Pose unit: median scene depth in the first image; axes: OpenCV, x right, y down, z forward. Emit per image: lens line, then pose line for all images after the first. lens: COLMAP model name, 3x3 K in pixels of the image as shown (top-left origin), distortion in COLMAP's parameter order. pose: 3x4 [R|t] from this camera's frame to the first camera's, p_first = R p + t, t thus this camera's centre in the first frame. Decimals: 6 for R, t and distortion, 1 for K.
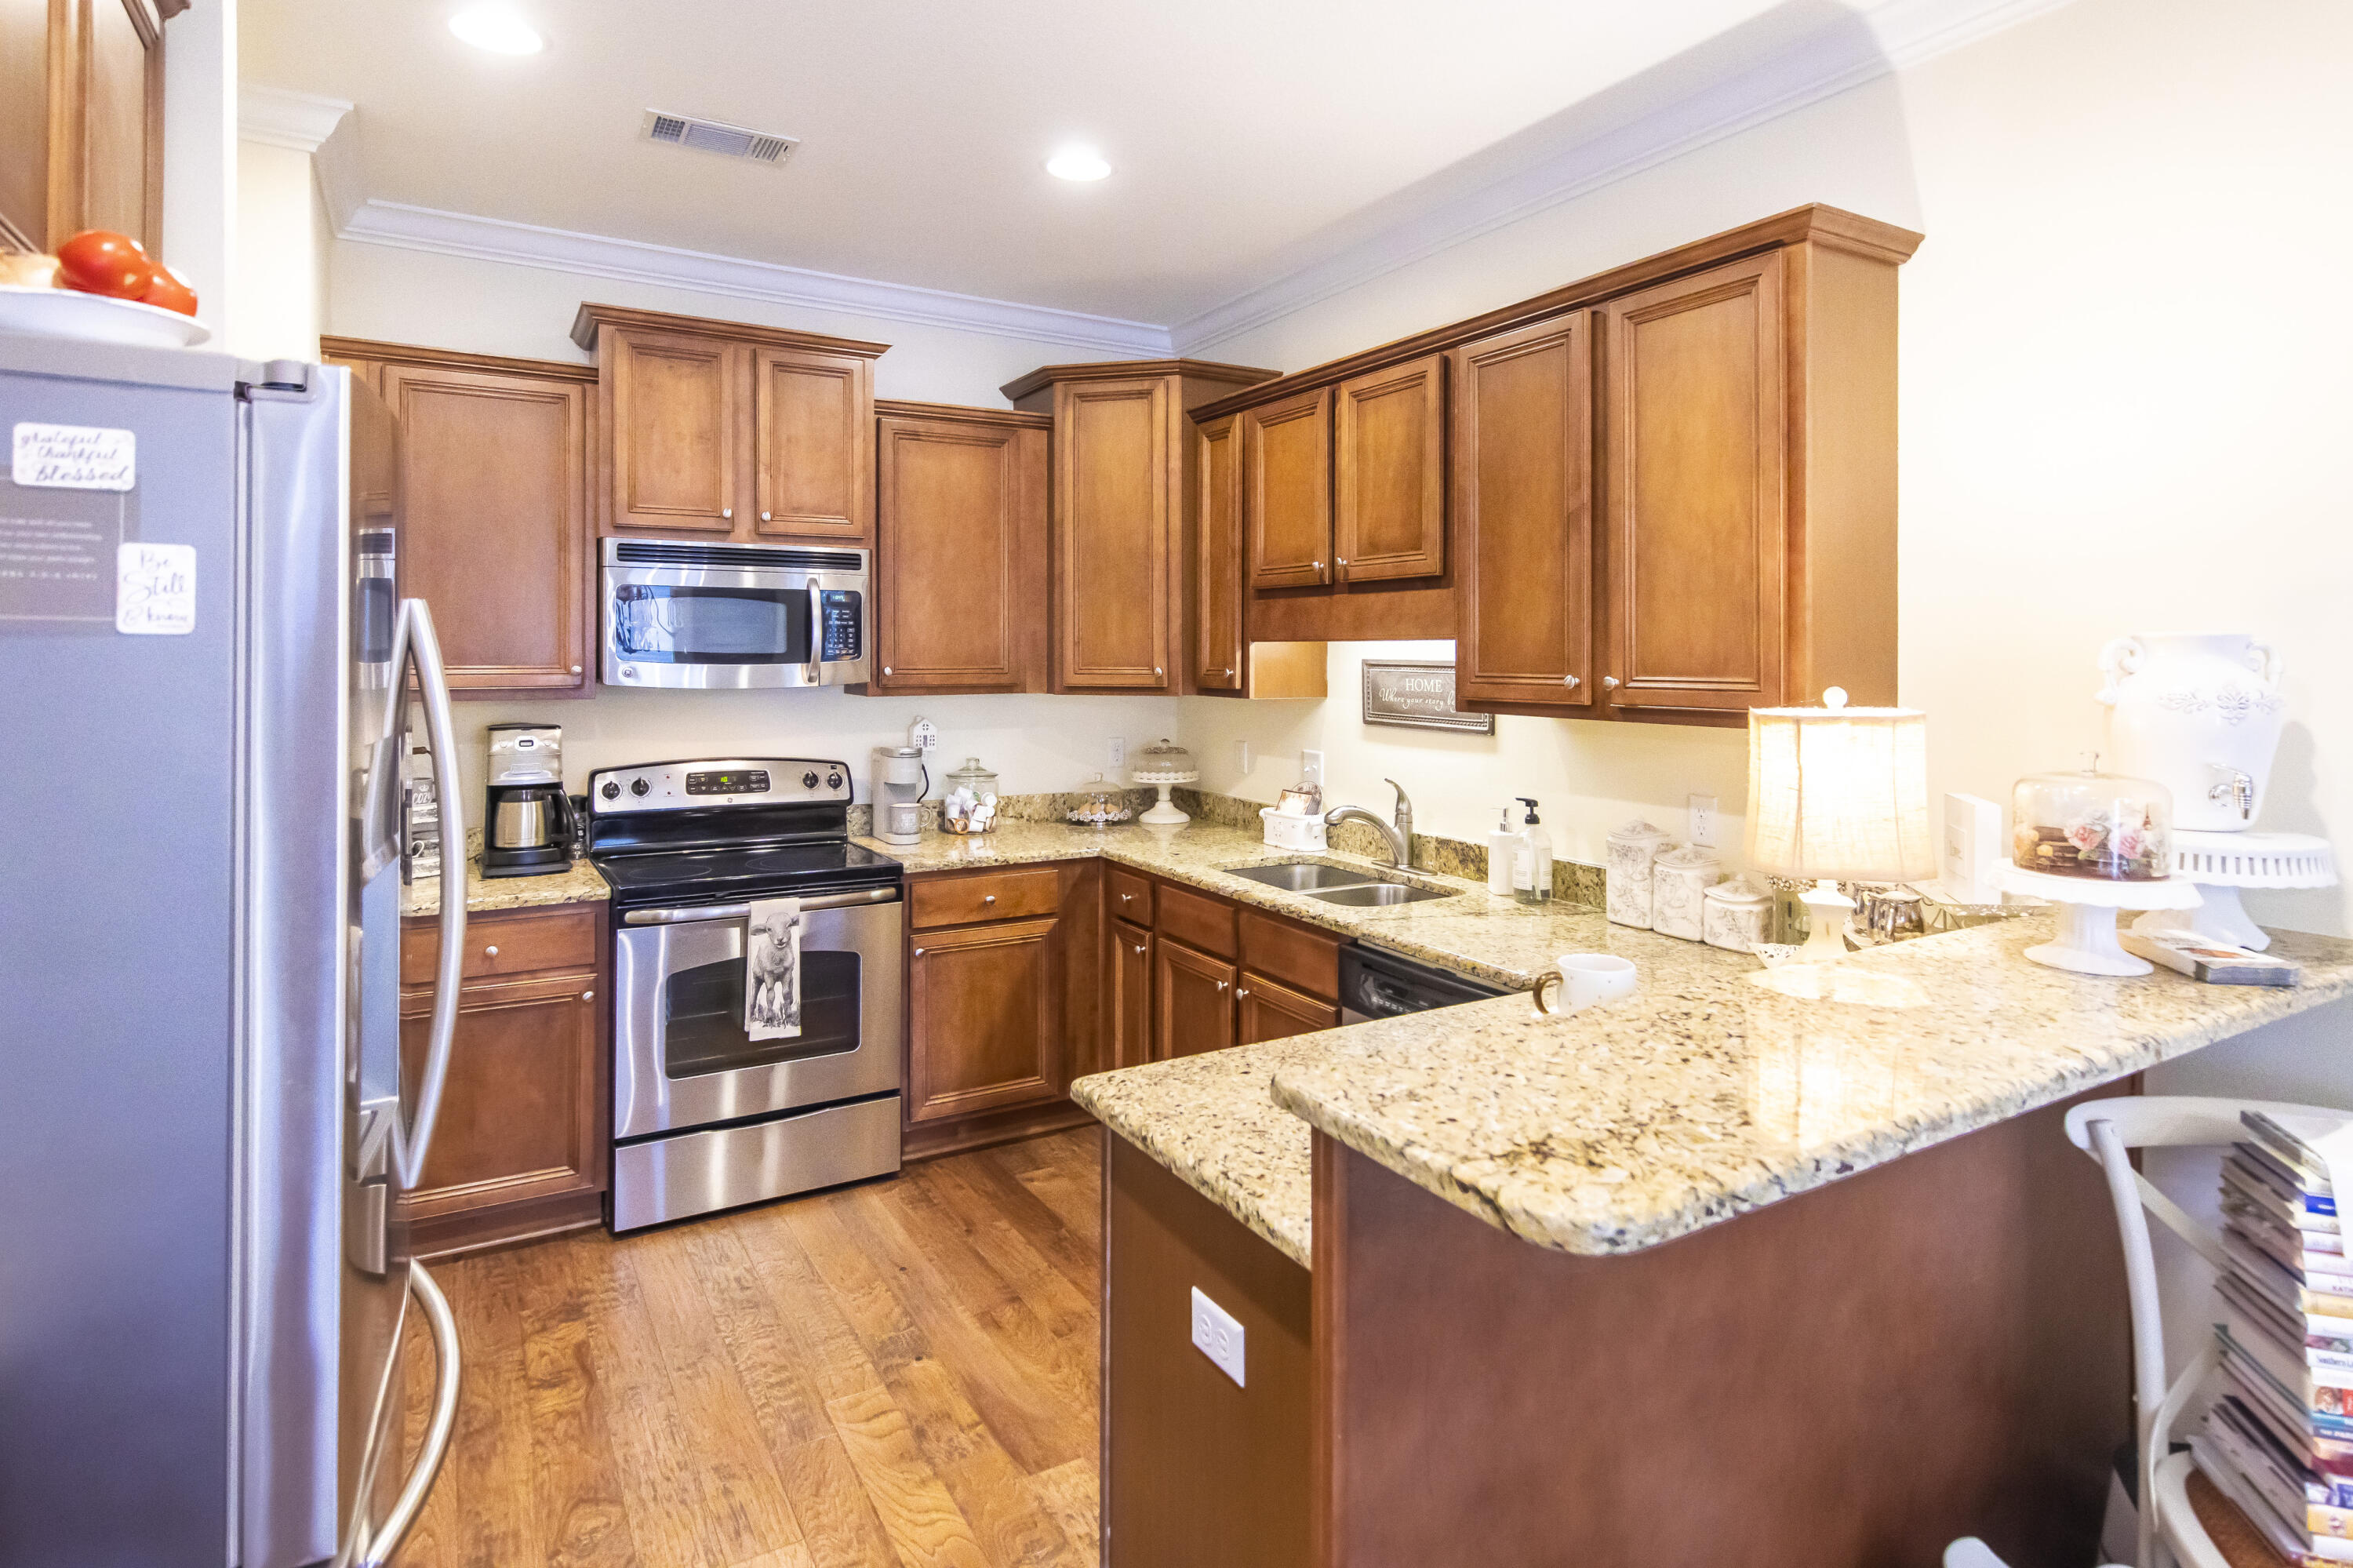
lens RADIAL K [[1259.6, 0, 1273.6], [0, 1259.6, 647.2], [0, 0, 1]] dist [-0.002726, 0.000130]
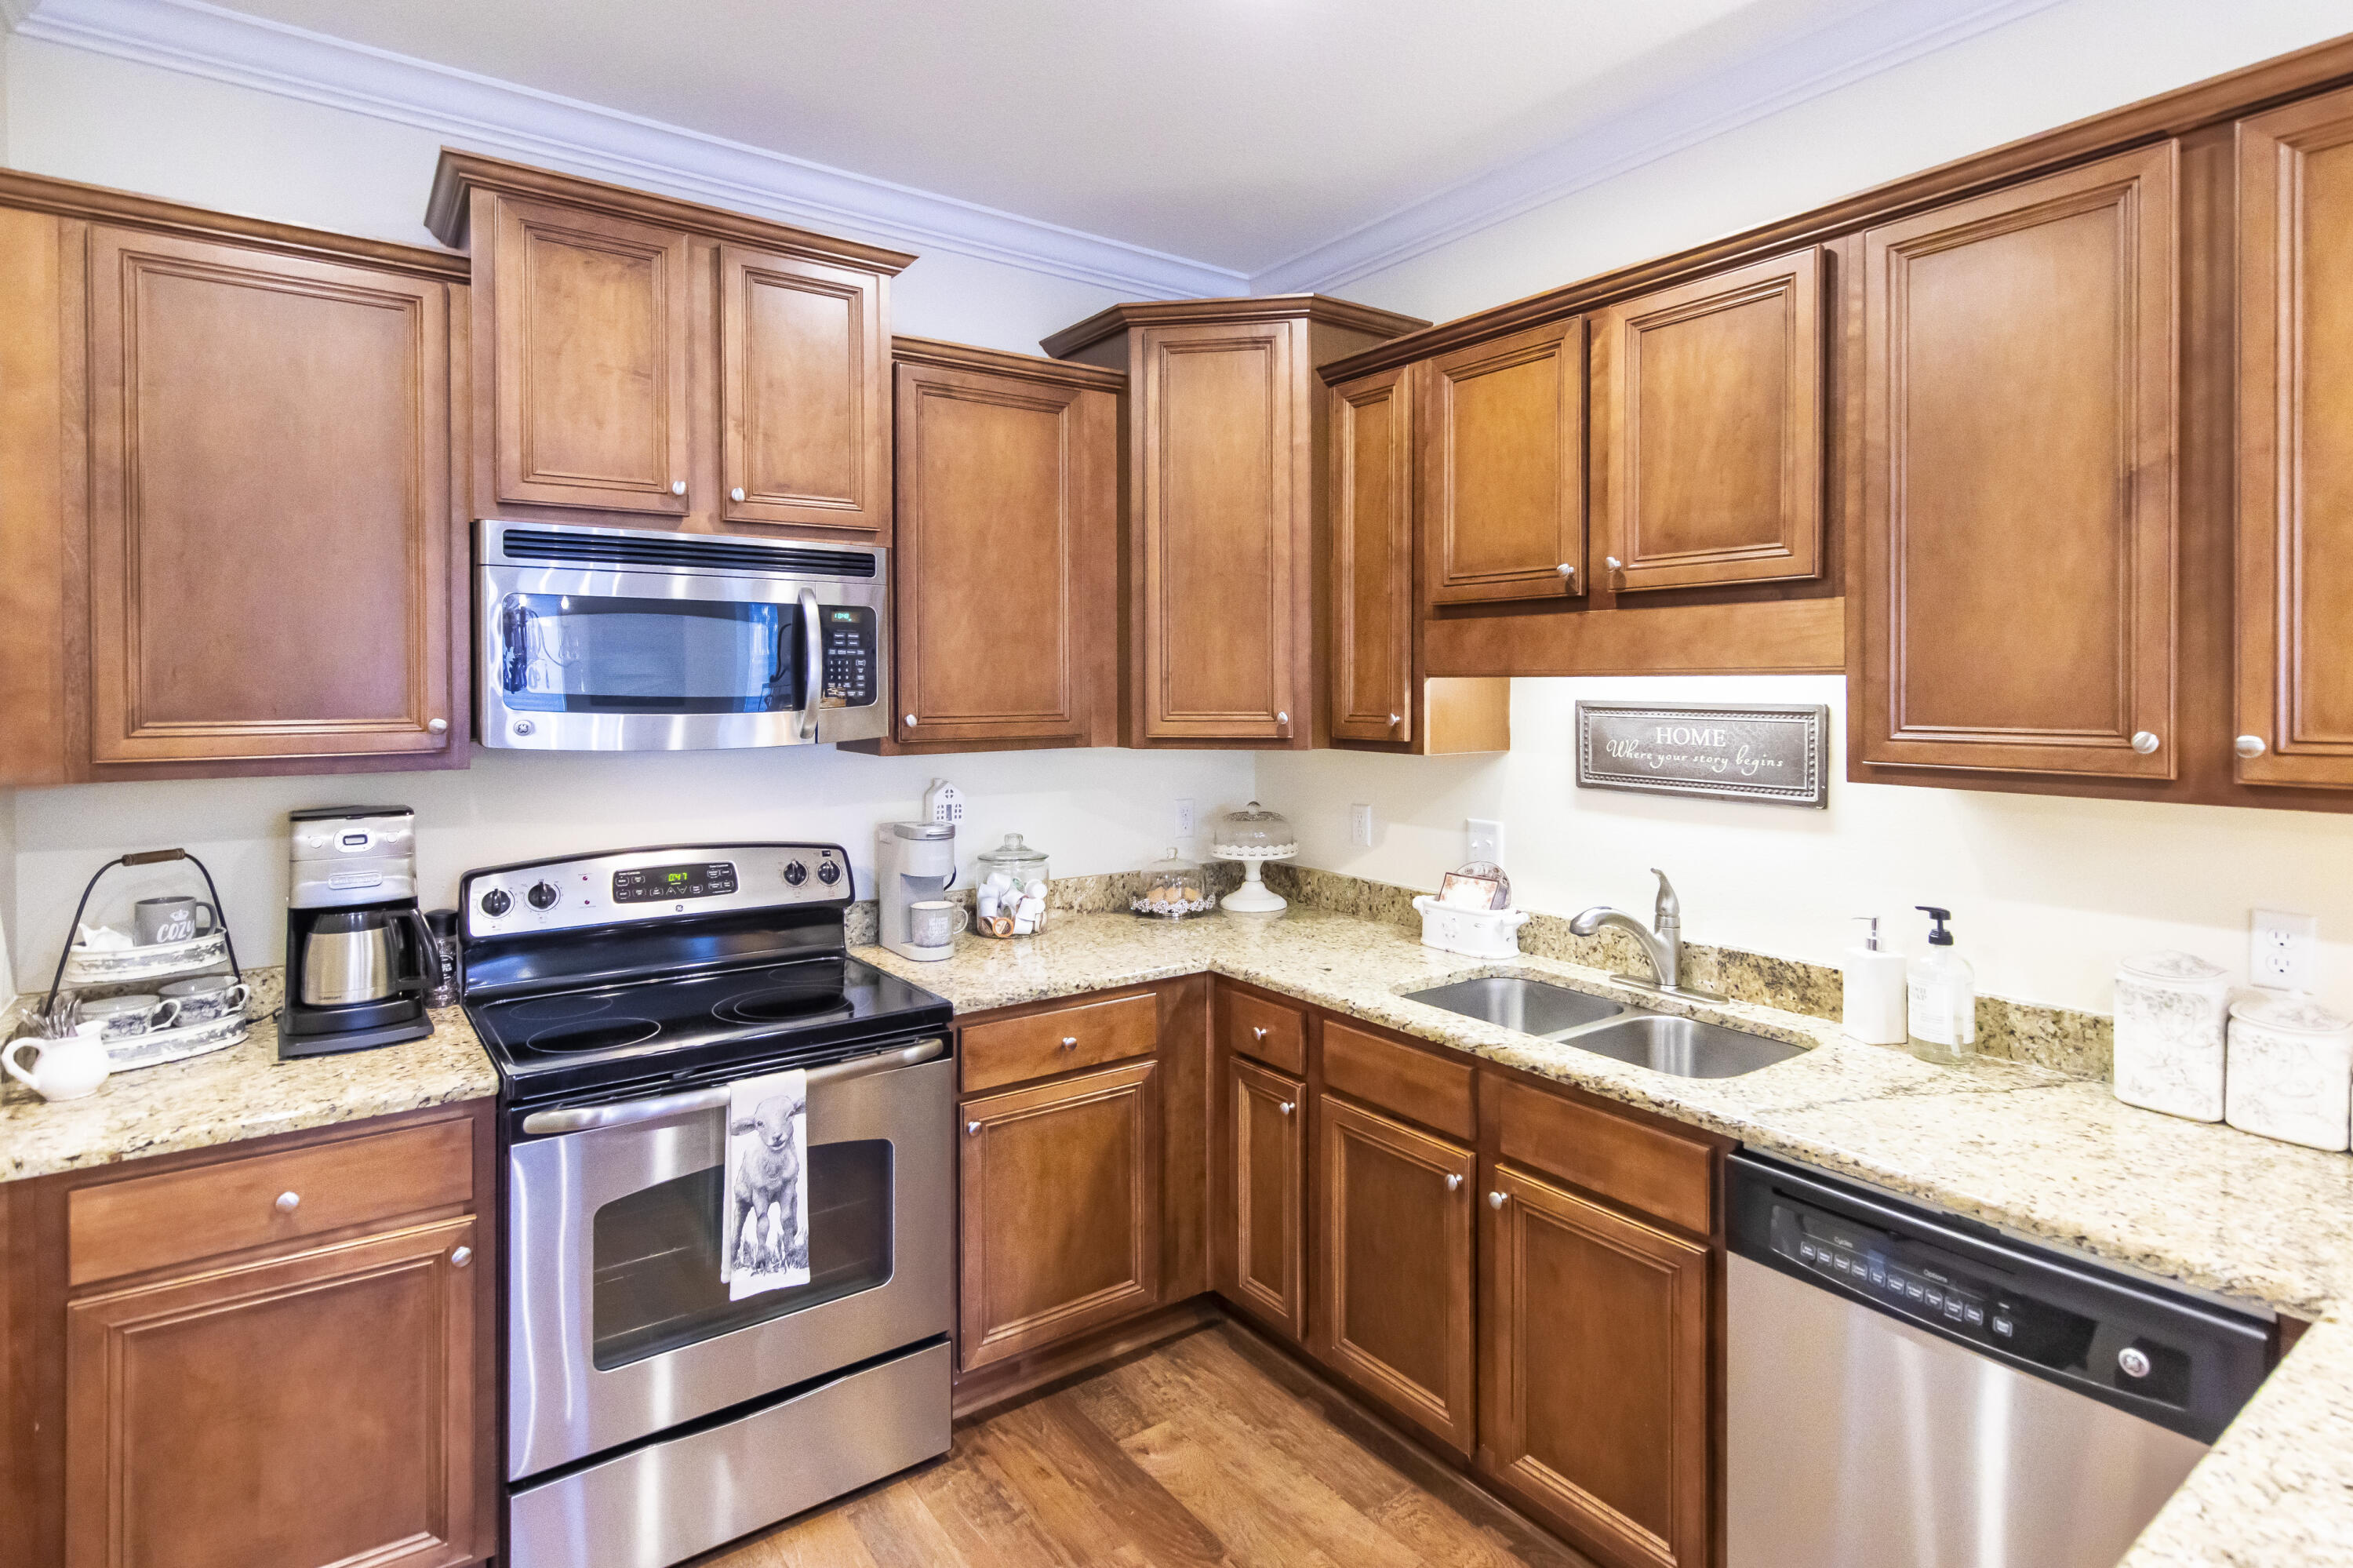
lens RADIAL K [[1200.8, 0, 1299.2], [0, 1200.8, 688.4], [0, 0, 1]] dist [0.003894, -0.002480]
pose [[0.994024, -0.004393, 0.109072, -0.176847], [0.003529, 0.999961, 0.008107, -0.003941], [-0.109104, -0.007673, 0.994001, 0.329401]]
